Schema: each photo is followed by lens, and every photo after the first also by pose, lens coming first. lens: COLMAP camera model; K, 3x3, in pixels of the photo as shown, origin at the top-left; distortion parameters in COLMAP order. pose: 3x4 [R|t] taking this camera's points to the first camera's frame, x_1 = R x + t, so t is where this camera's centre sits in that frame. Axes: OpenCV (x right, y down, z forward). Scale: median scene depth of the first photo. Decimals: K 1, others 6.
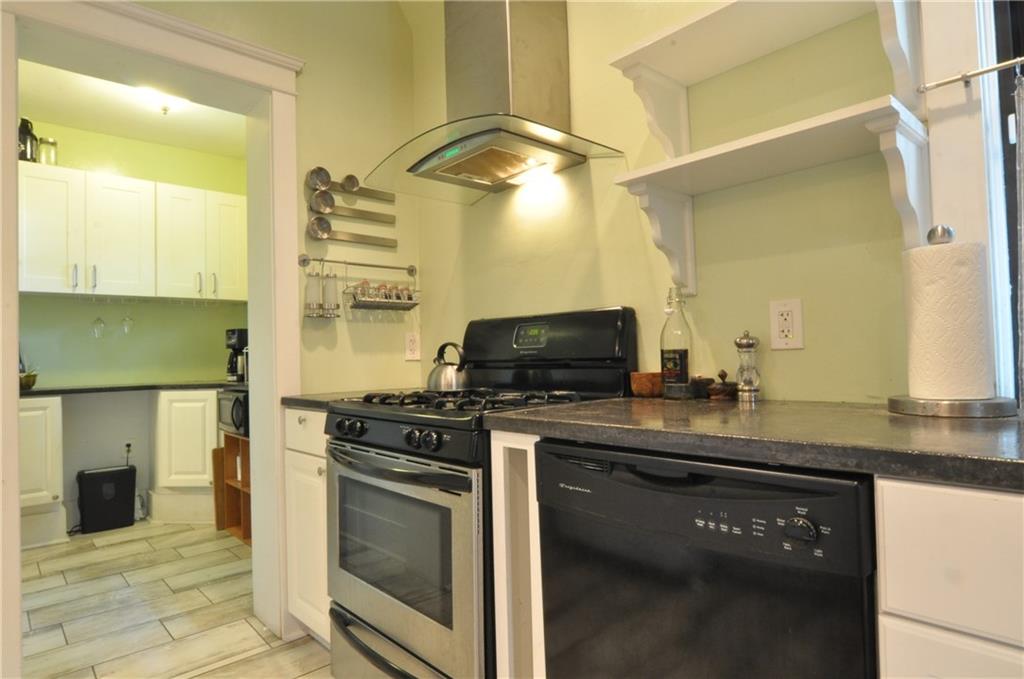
lens RADIAL K [[573.5, 0, 503.9], [0, 573.5, 339.2], [0, 0, 1]] dist [-0.014720, 0.002758]
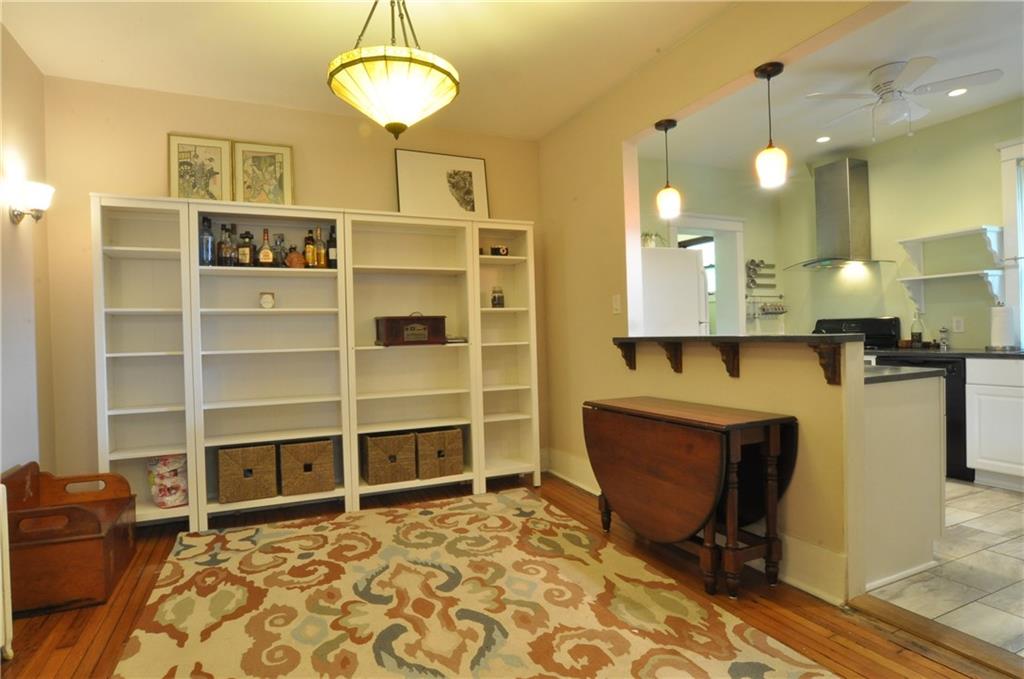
lens RADIAL K [[547.7, 0, 511.5], [0, 547.7, 340.9], [0, 0, 1]] dist [-0.024905, 0.008175]
pose [[0.950648, 0.004772, -0.310235, -0.557338], [0.010579, 0.998802, 0.047782, -0.063057], [0.310091, -0.048706, 0.949458, -1.565522]]
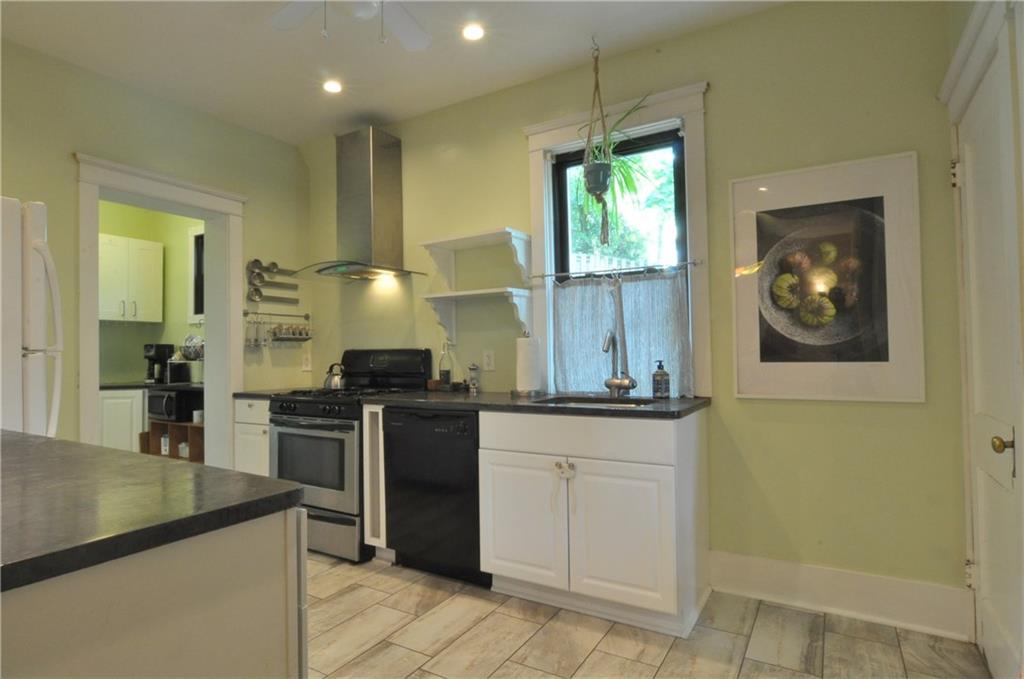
lens RADIAL K [[543.8, 0, 504.0], [0, 543.8, 341.5], [0, 0, 1]] dist [-0.022769, 0.003652]
pose [[0.960941, 0.019841, 0.276041, -0.048292], [-0.019369, 0.999803, -0.004435, -0.057535], [-0.276075, -0.001085, 0.961136, -0.728376]]
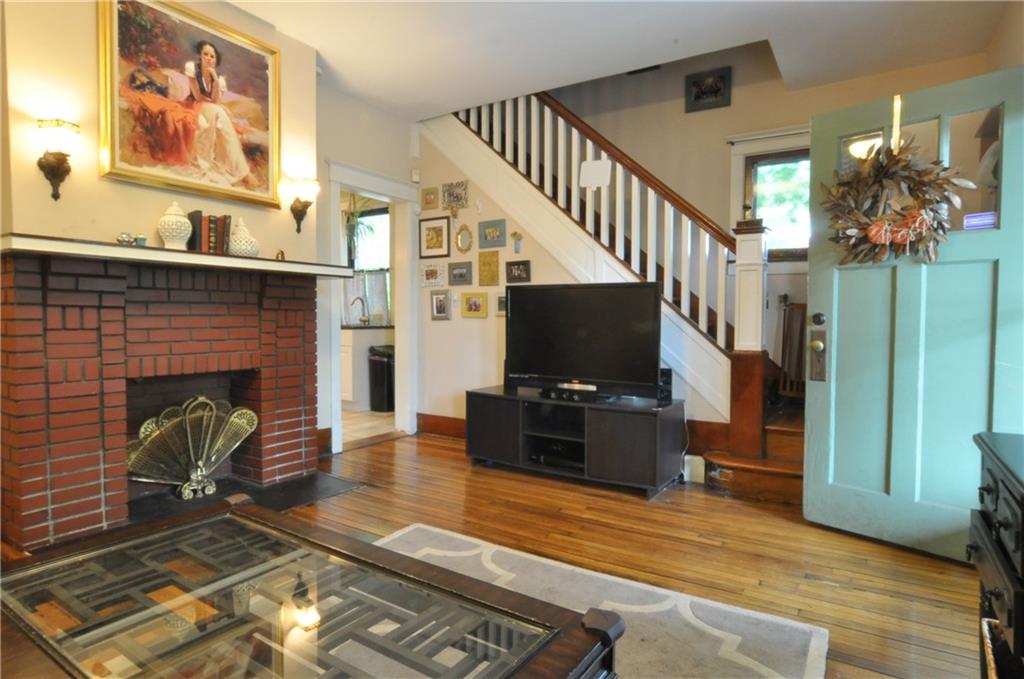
lens RADIAL K [[573.5, 0, 503.9], [0, 573.5, 339.2], [0, 0, 1]] dist [-0.014720, 0.002758]
pose [[0.968578, 0.028865, 0.247029, 0.484074], [-0.044207, 0.997407, 0.056789, -0.070183], [-0.244749, -0.065925, 0.967343, -2.547147]]
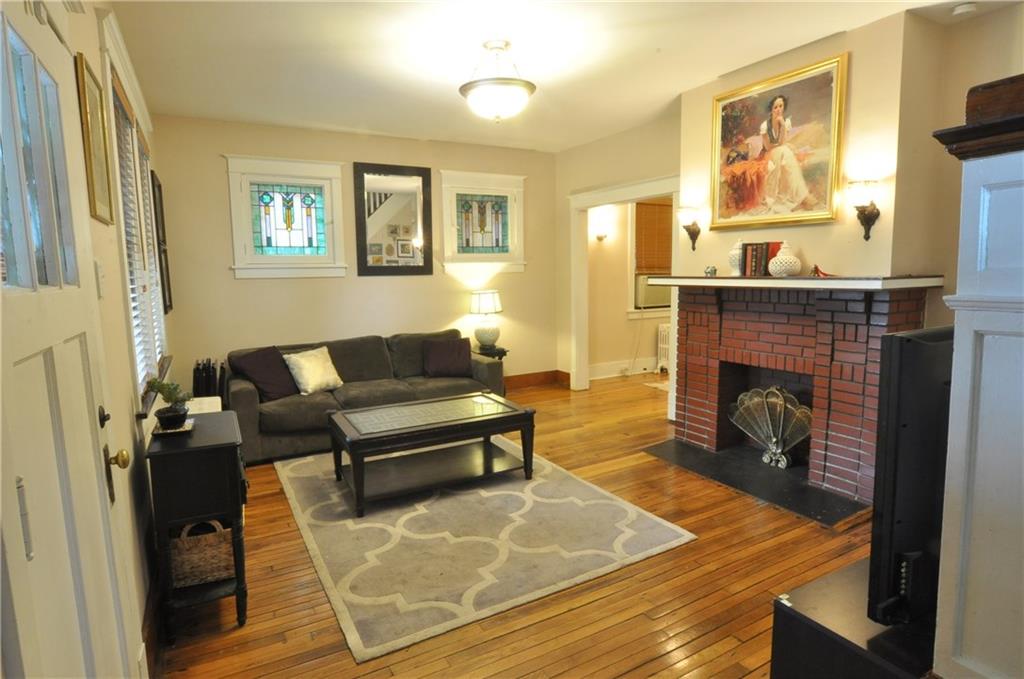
lens RADIAL K [[547.7, 0, 511.5], [0, 547.7, 340.9], [0, 0, 1]] dist [-0.024905, 0.008175]
pose [[-0.222508, 0.159047, -0.961870, 1.791971], [0.049209, 0.987178, 0.151849, -0.238887], [0.973688, -0.013545, -0.227482, -1.487508]]
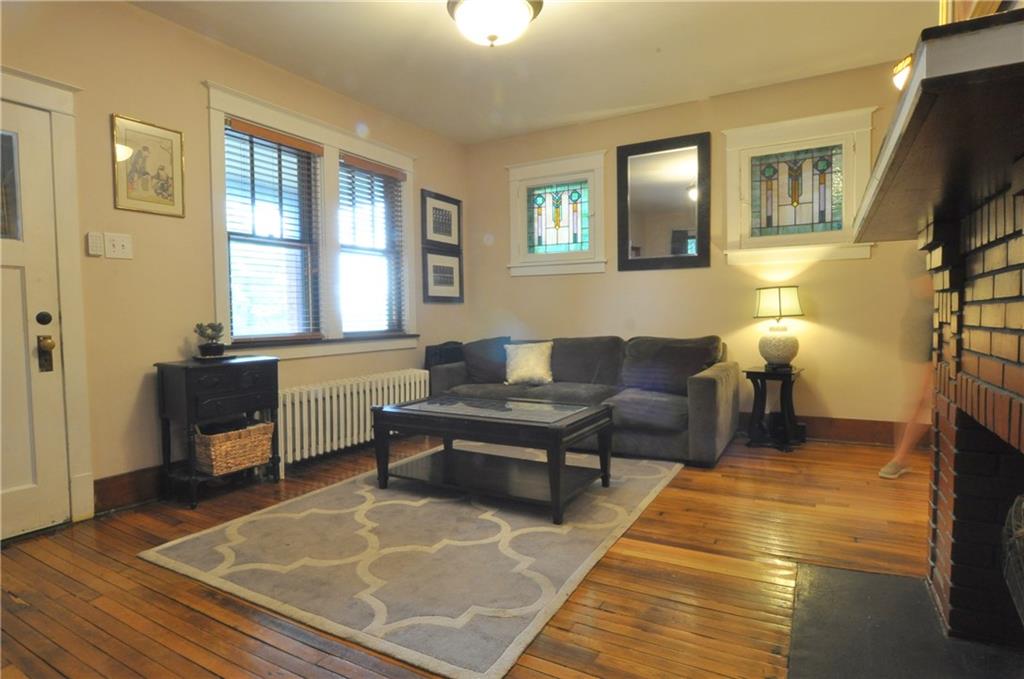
lens RADIAL K [[555.7, 0, 505.6], [0, 555.7, 336.9], [0, 0, 1]] dist [-0.022217, 0.000812]
pose [[-0.951964, 0.056527, -0.300947, 0.765135], [0.050443, 0.998336, 0.027954, -0.026716], [0.302026, 0.011430, -0.953231, -0.767869]]
